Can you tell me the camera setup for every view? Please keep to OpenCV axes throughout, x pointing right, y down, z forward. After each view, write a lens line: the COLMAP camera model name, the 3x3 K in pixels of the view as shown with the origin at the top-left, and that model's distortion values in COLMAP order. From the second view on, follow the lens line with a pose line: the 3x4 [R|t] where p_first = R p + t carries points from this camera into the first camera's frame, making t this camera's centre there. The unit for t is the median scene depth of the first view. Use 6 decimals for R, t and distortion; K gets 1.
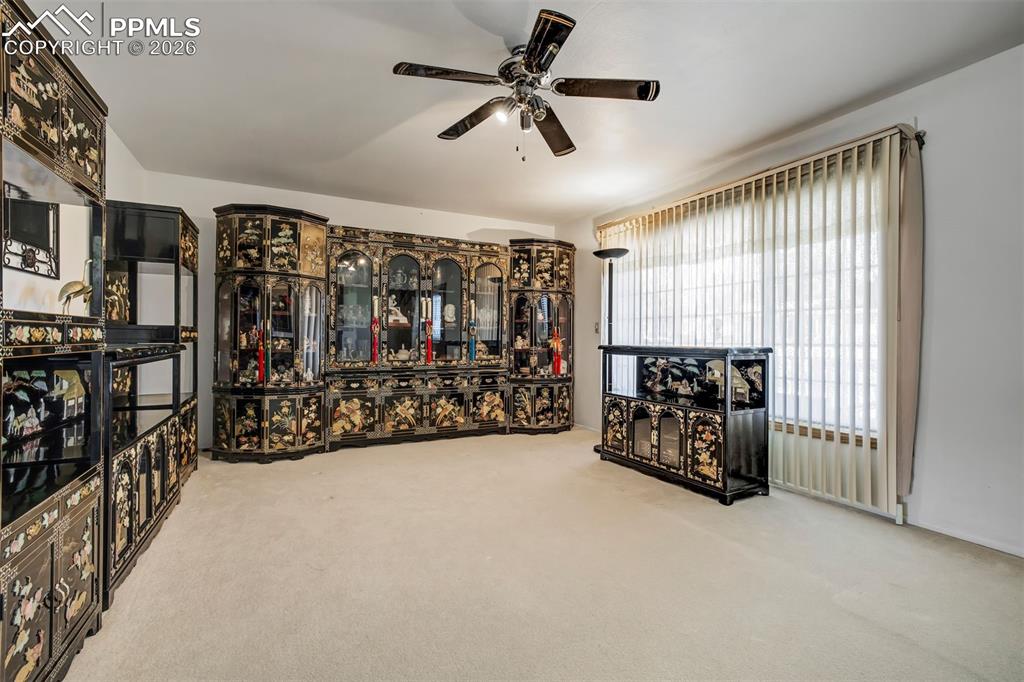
lens RADIAL K [[464.5, 0, 508.4], [0, 464.5, 337.6], [0, 0, 1]] dist [0.000381, -0.000020]
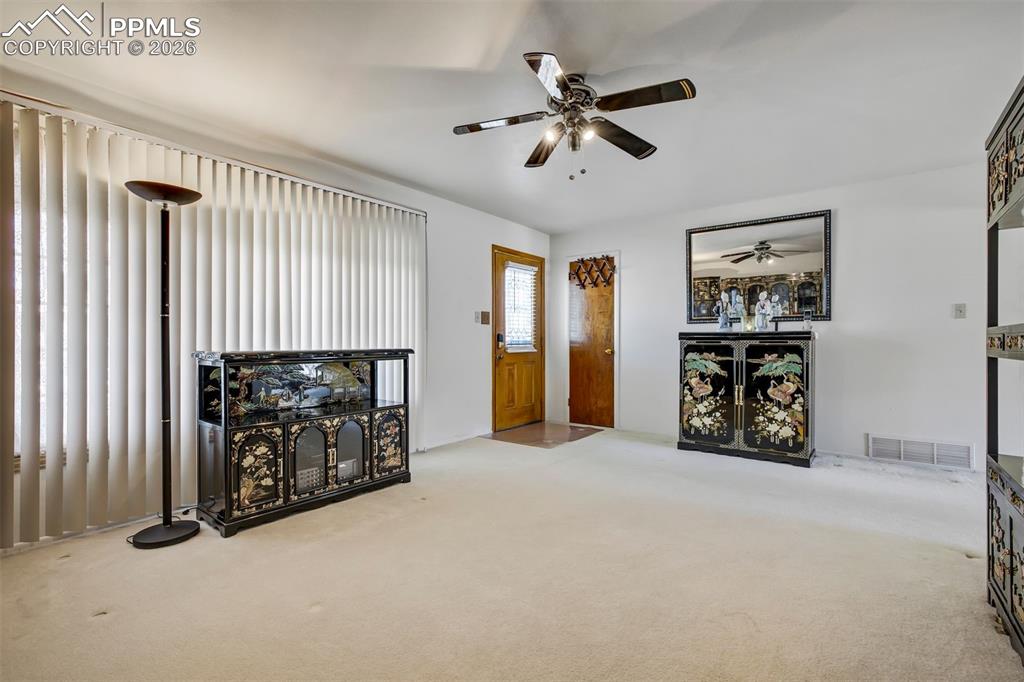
lens RADIAL K [[464.5, 0, 507.7], [0, 464.5, 345.7], [0, 0, 1]] dist [0.000381, -0.000020]
pose [[-0.436928, -0.008138, 0.899460, -0.646992], [-0.006079, 0.999963, 0.006095, 0.003164], [-0.899476, -0.002805, -0.436961, 1.178907]]
